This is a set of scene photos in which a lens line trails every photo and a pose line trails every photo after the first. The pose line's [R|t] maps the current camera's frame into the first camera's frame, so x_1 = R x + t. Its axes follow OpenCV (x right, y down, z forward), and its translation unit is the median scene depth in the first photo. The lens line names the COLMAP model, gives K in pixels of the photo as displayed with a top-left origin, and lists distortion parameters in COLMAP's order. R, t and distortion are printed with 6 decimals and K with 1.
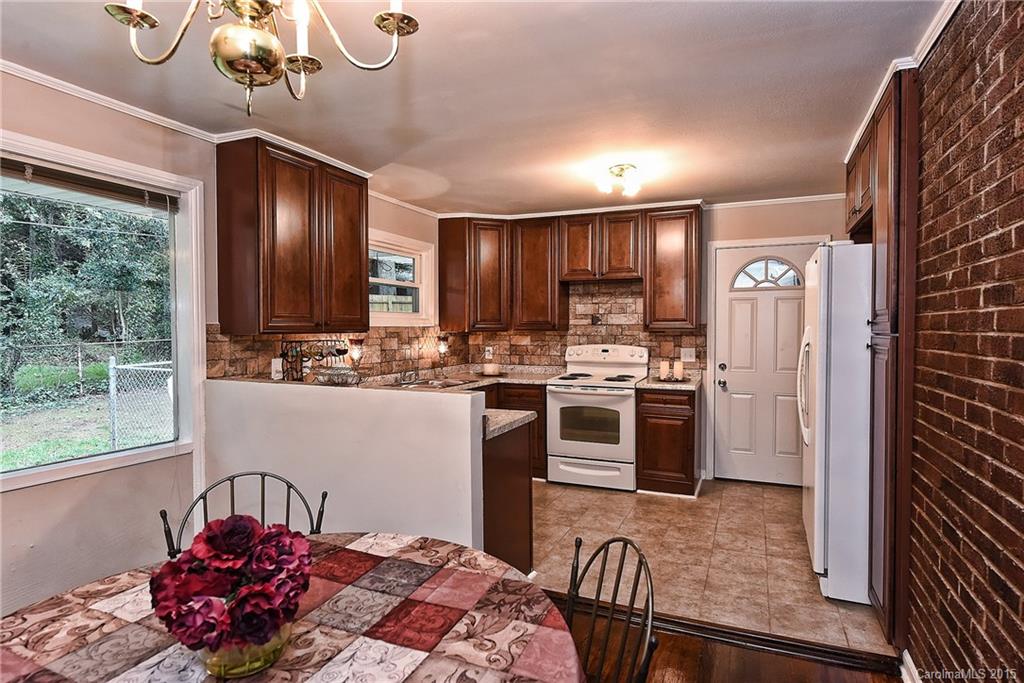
lens RADIAL K [[557.1, 0, 515.1], [0, 557.1, 340.8], [0, 0, 1]] dist [0.004971, -0.002602]
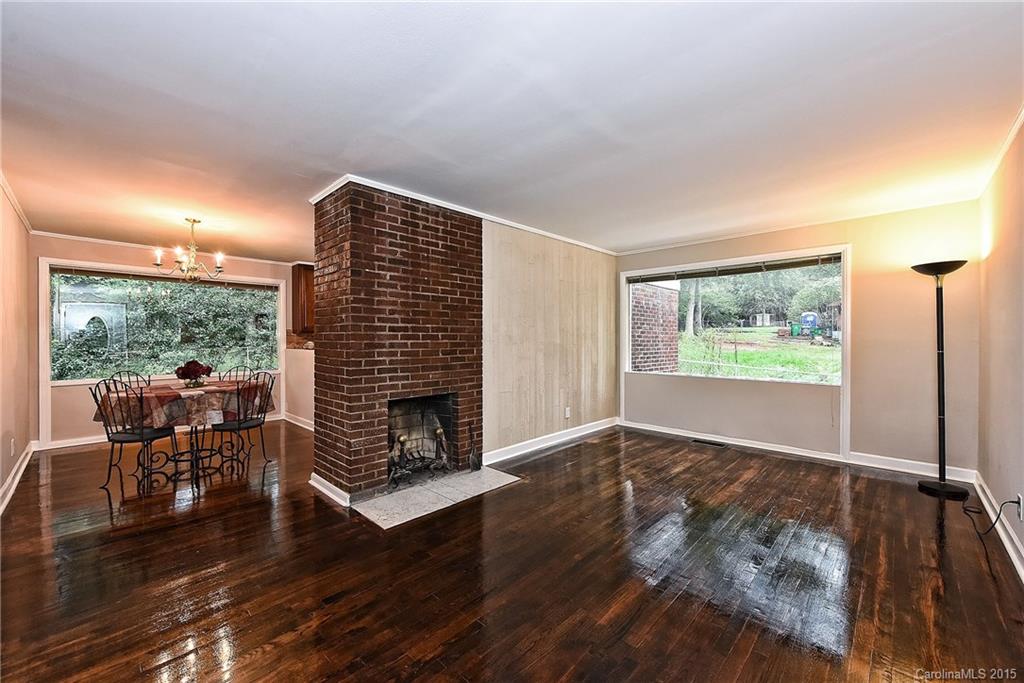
lens RADIAL K [[403.1, 0, 520.1], [0, 403.1, 342.1], [0, 0, 1]] dist [-0.000619, -0.002355]
pose [[0.940936, -0.000032, -0.338584, 1.069929], [-0.005867, 0.999848, -0.016401, 0.051975], [0.338533, 0.017419, 0.940793, -0.452947]]
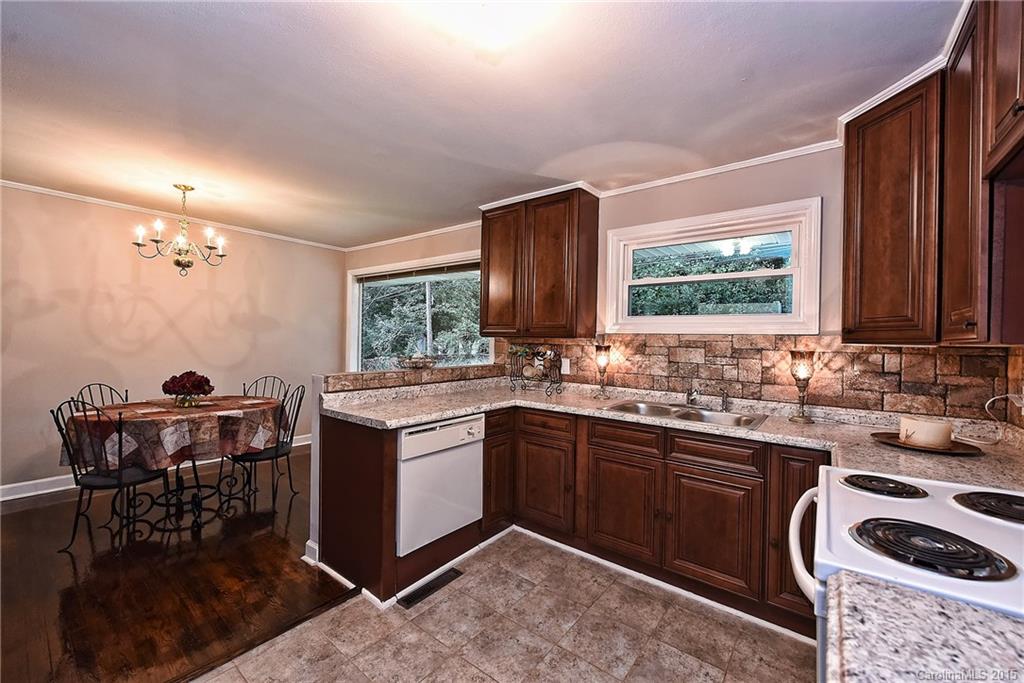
lens RADIAL K [[403.1, 0, 517.1], [0, 403.1, 343.1], [0, 0, 1]] dist [-0.000619, -0.002355]
pose [[-0.249482, 0.003659, -0.968373, 0.501652], [-0.044476, 0.998894, 0.015232, -0.013032], [0.967358, 0.046870, -0.249043, 1.136416]]
